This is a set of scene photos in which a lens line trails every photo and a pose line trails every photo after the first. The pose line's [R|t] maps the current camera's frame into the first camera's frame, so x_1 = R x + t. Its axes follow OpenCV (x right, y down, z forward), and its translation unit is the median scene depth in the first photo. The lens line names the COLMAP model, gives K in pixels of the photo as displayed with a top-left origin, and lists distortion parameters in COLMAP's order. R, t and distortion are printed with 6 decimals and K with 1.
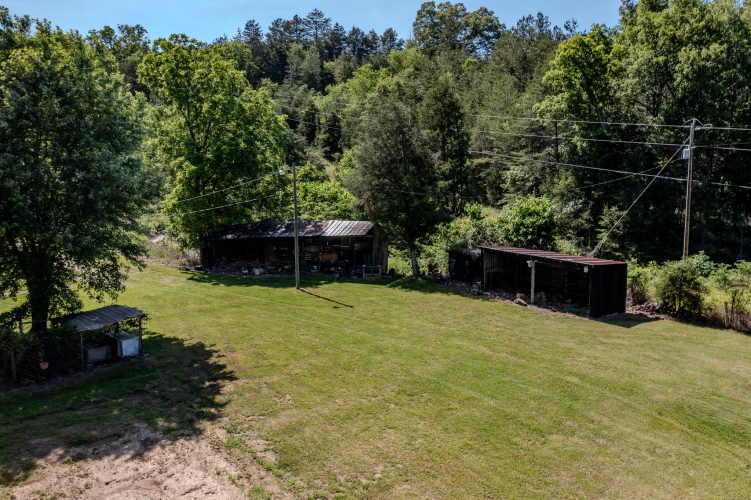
lens RADIAL K [[601.7, 0, 373.8], [0, 601.7, 252.0], [0, 0, 1]] dist [0.001097, -0.009672]
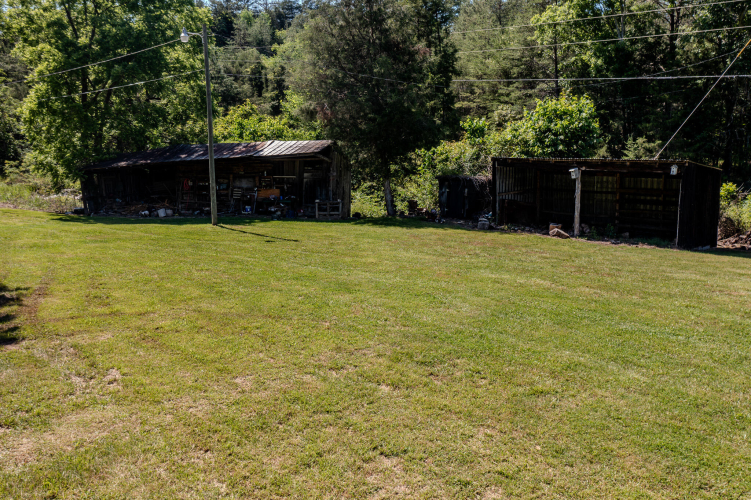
lens RADIAL K [[601.7, 0, 379.7], [0, 601.7, 252.2], [0, 0, 1]] dist [0.001097, -0.009672]
pose [[0.996688, -0.007736, 0.080950, -0.001101], [0.007600, 0.999969, 0.001989, 0.084339], [-0.080963, -0.001367, 0.996716, 0.311909]]
